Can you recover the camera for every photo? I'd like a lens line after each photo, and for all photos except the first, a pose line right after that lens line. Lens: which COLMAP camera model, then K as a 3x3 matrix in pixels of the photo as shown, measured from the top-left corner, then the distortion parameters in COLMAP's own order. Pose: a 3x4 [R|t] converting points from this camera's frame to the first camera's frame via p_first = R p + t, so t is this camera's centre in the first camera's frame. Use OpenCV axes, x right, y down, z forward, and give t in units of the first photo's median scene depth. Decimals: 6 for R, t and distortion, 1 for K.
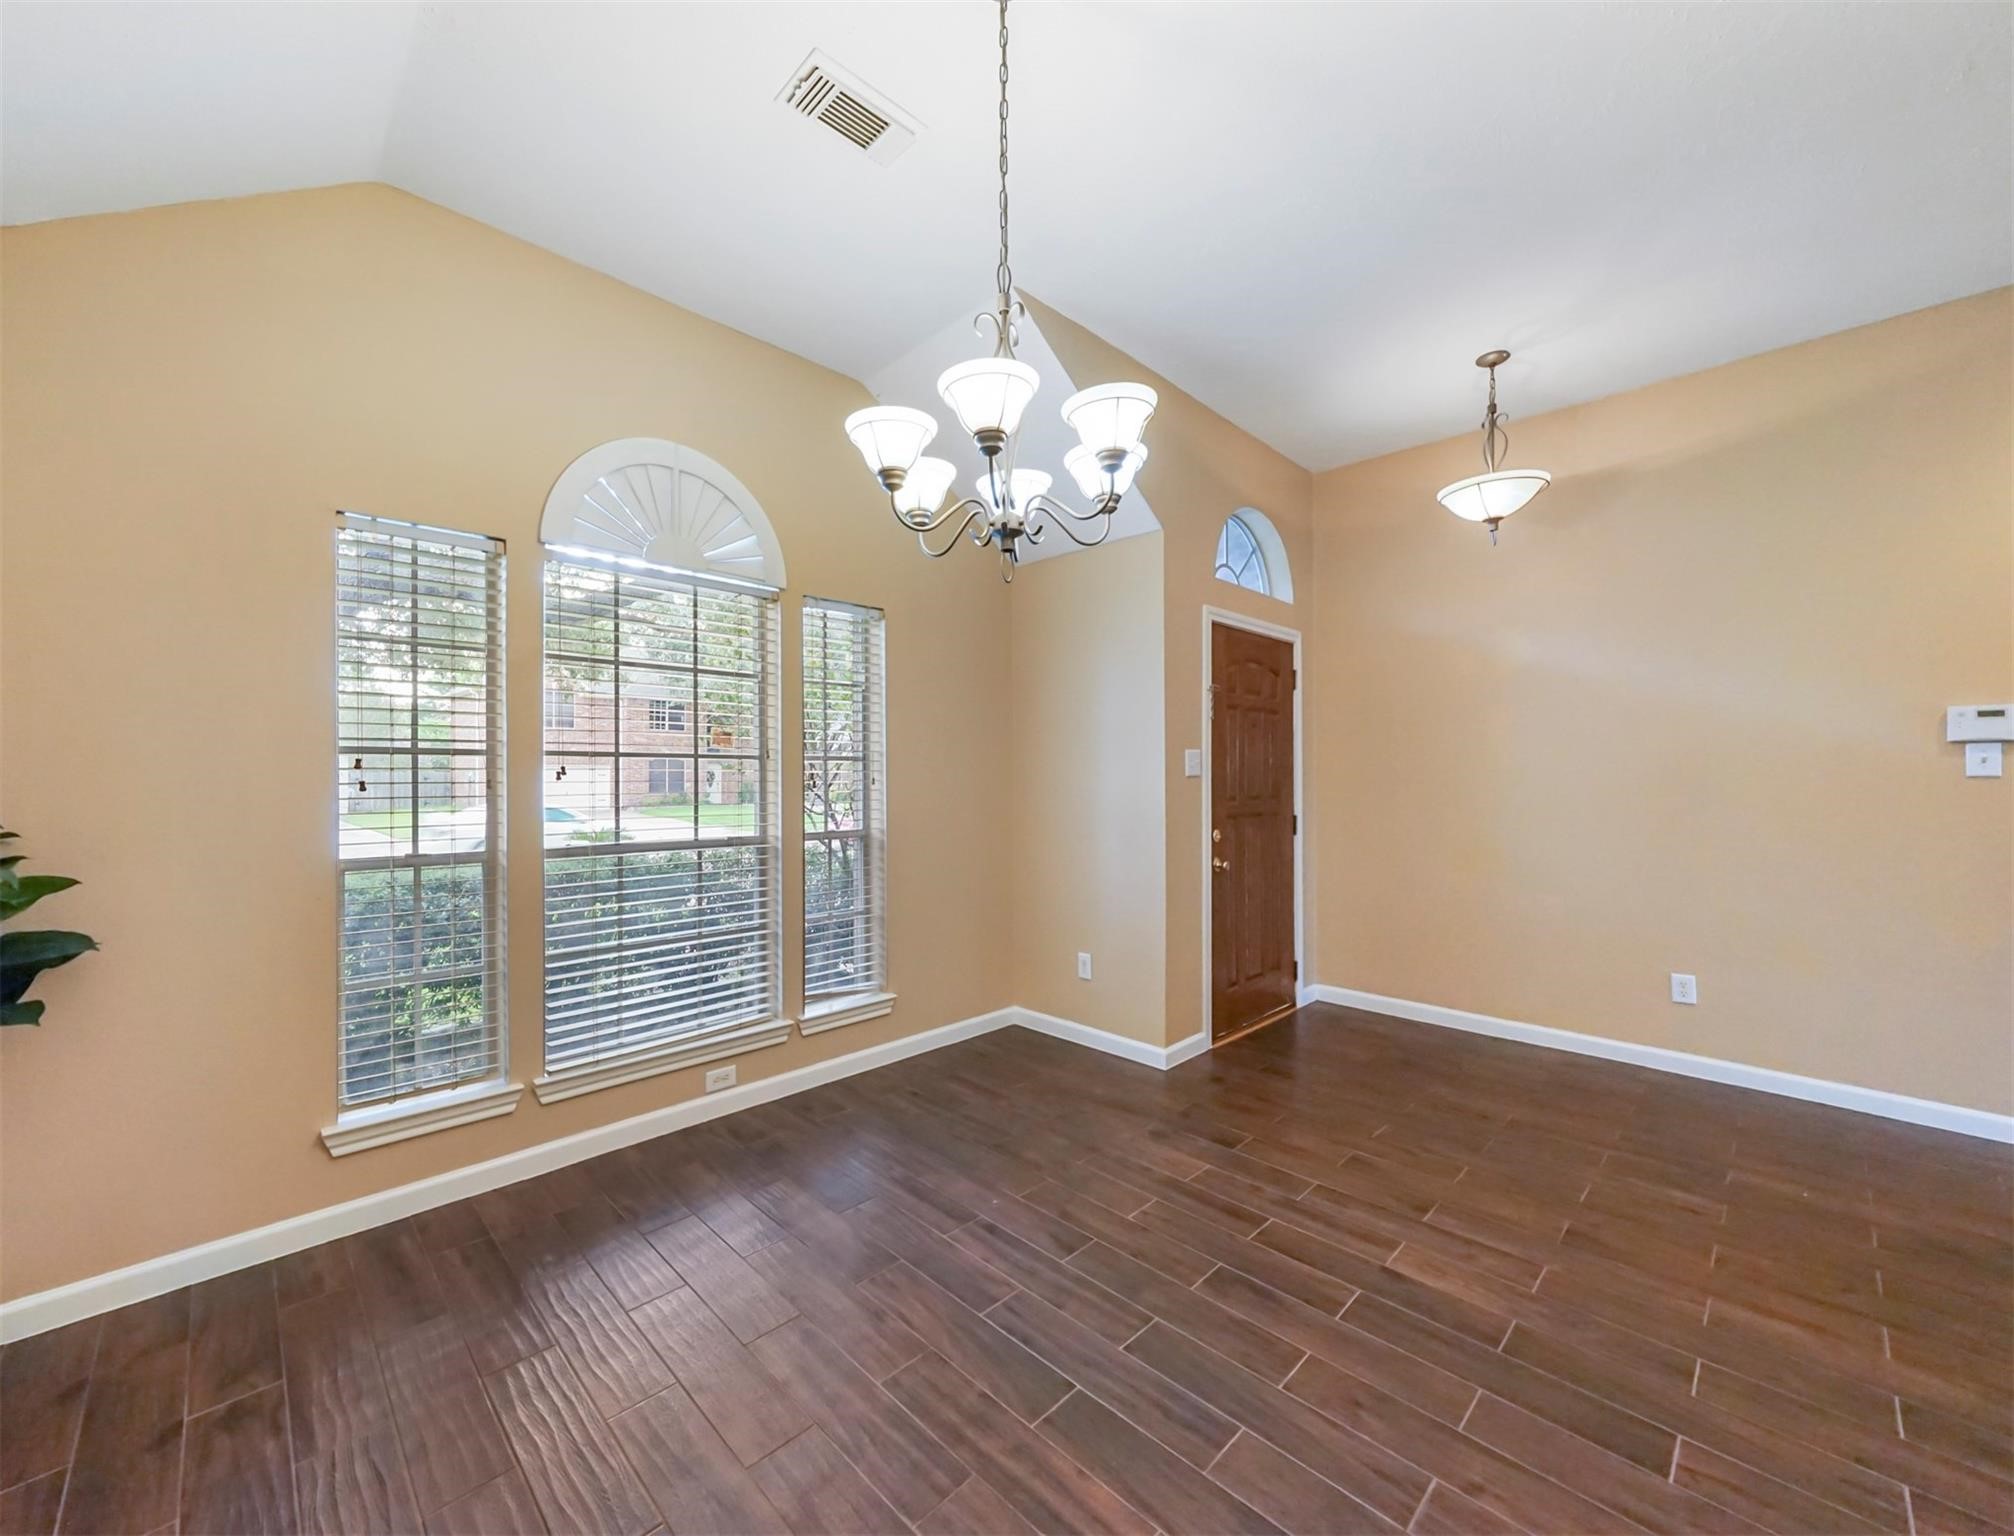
lens RADIAL K [[786.8, 0, 988.5], [0, 786.8, 770.4], [0, 0, 1]] dist [-0.001025, -0.000218]
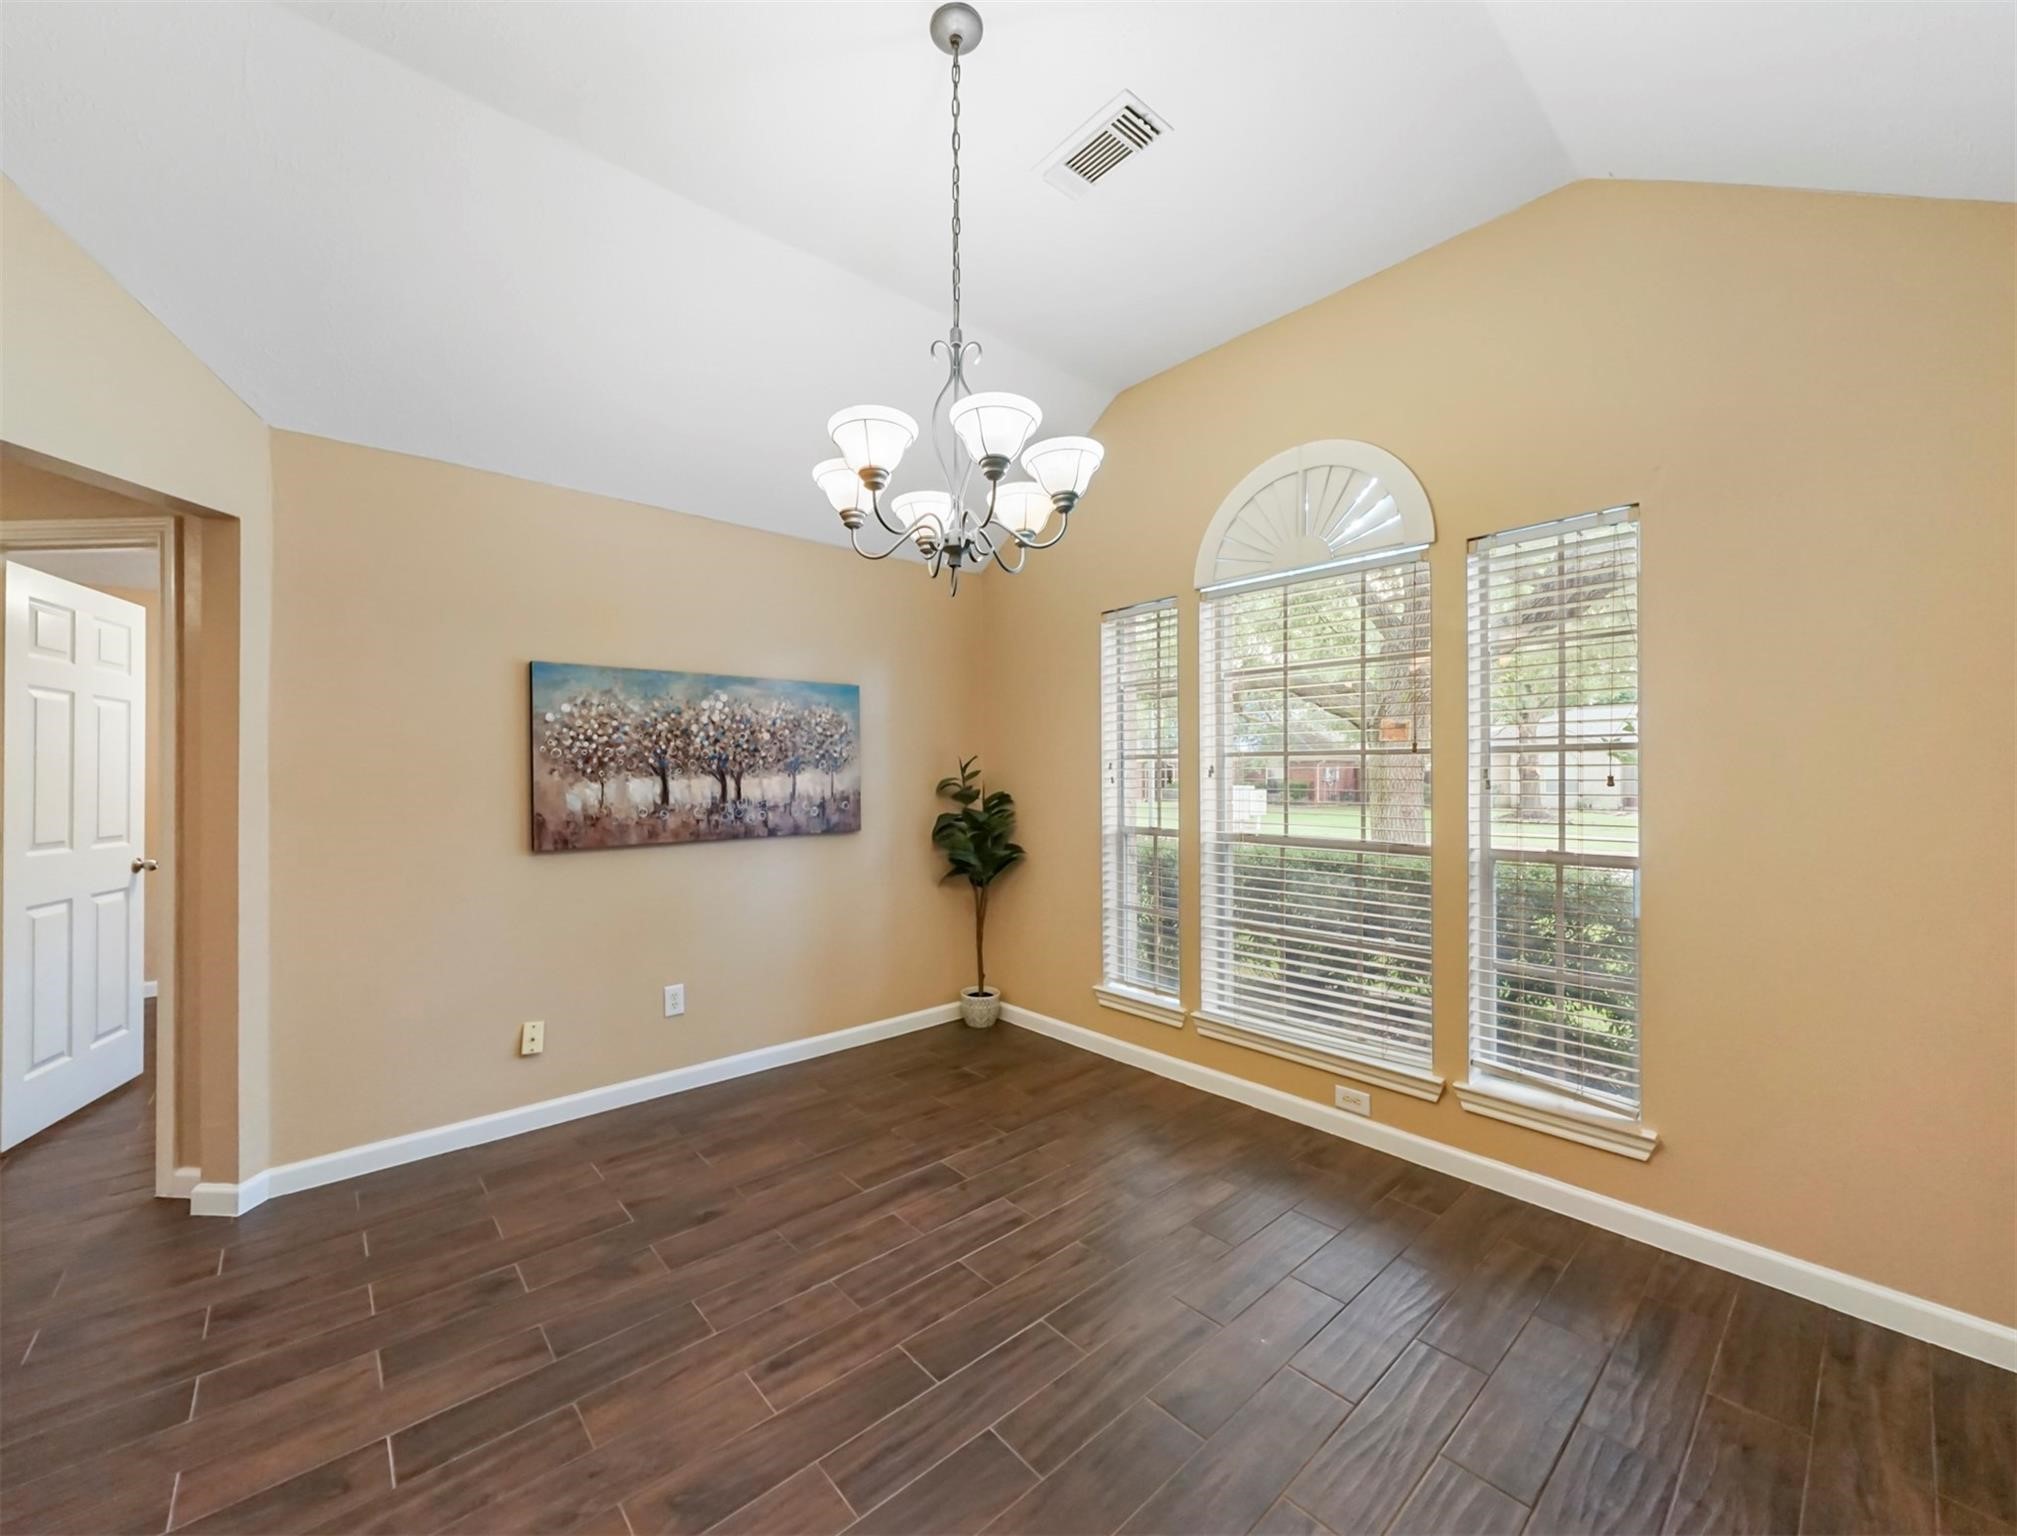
lens RADIAL K [[787.9, 0, 963.7], [0, 787.9, 765.6], [0, 0, 1]] dist [-0.001025, -0.000218]
pose [[-0.061521, -0.008523, -0.998069, 0.609078], [0.005999, 0.999942, -0.008909, 0.003811], [0.998088, -0.006536, -0.061466, 0.596742]]
